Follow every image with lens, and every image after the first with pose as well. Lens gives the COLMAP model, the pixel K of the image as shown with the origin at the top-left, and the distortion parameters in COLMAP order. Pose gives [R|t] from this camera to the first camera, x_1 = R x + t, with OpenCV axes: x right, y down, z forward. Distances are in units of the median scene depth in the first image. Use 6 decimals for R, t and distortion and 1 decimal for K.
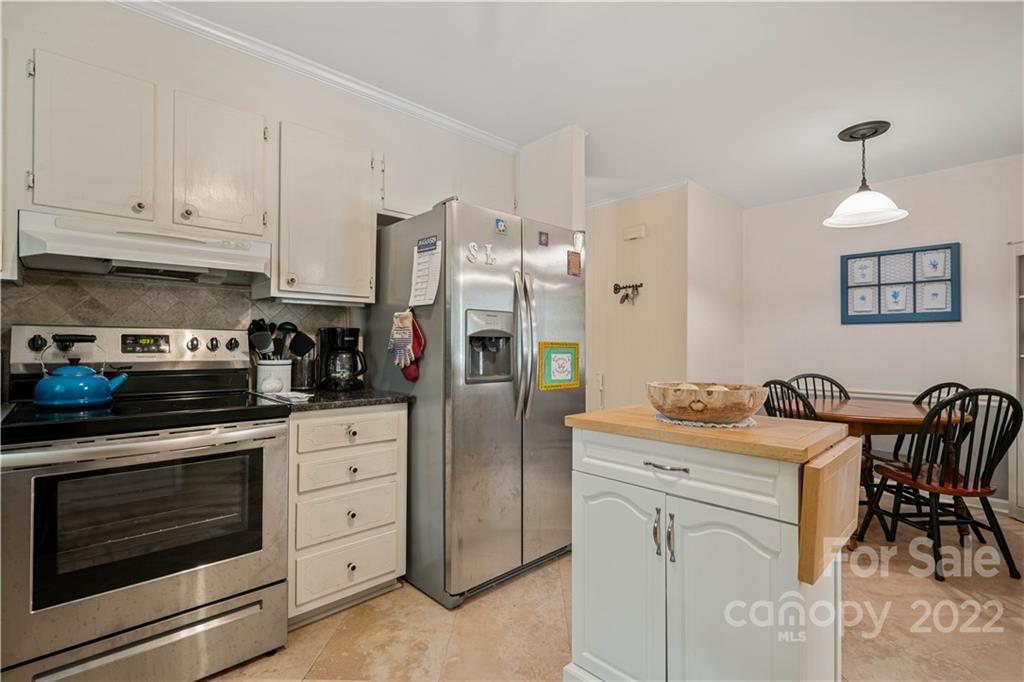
lens RADIAL K [[476.9, 0, 512.0], [0, 476.9, 341.0], [0, 0, 1]] dist [0.000031, 0.000320]
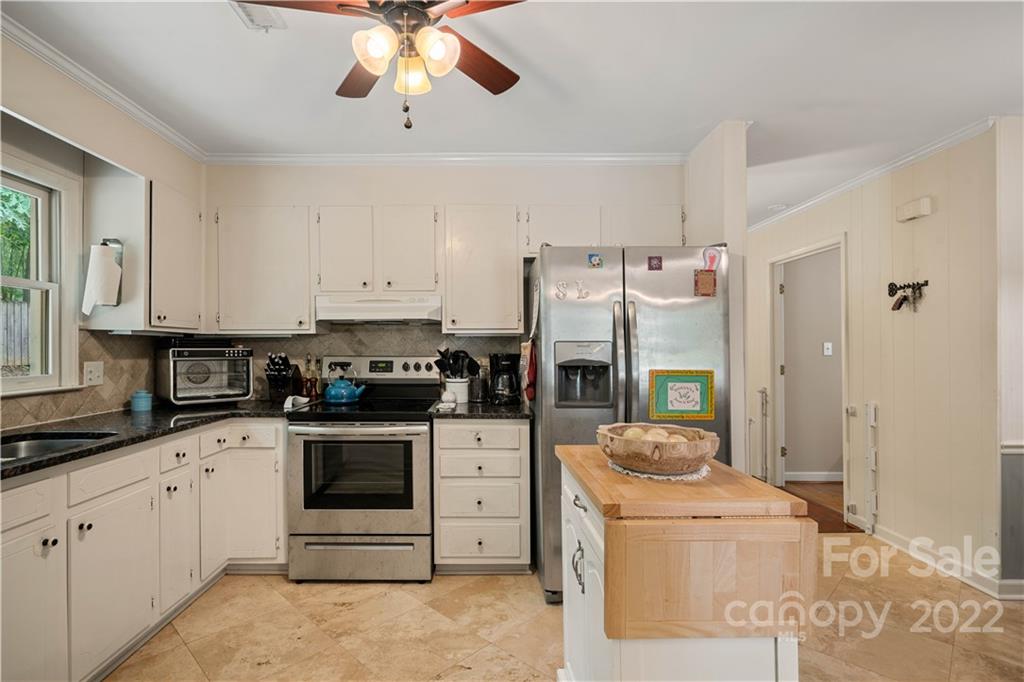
lens RADIAL K [[499.3, 0, 479.7], [0, 499.3, 349.5], [0, 0, 1]] dist [0.003210, 0.000618]
pose [[0.724412, -0.000816, -0.689366, 0.550212], [0.007662, 0.999947, 0.006868, -0.053486], [0.689324, -0.010257, 0.724380, 0.020408]]
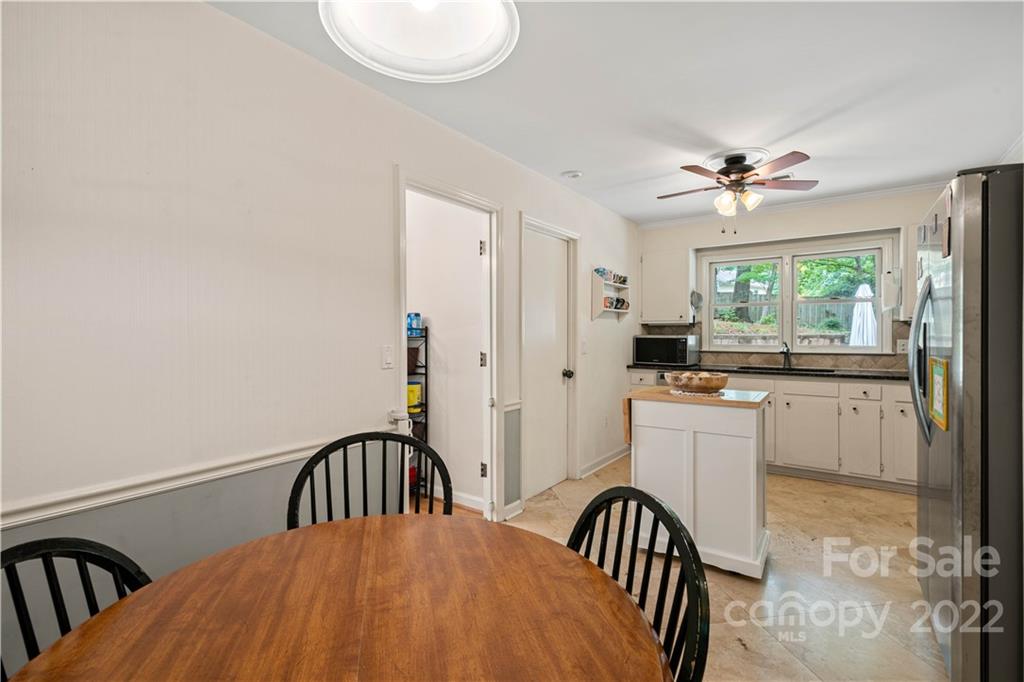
lens RADIAL K [[466.2, 0, 513.0], [0, 466.2, 335.2], [0, 0, 1]] dist [-0.016873, 0.000181]
pose [[-0.982449, 0.003872, -0.186491, 0.968602], [0.005160, 0.999966, -0.006424, -0.037477], [0.186460, -0.007274, -0.982436, 1.765147]]
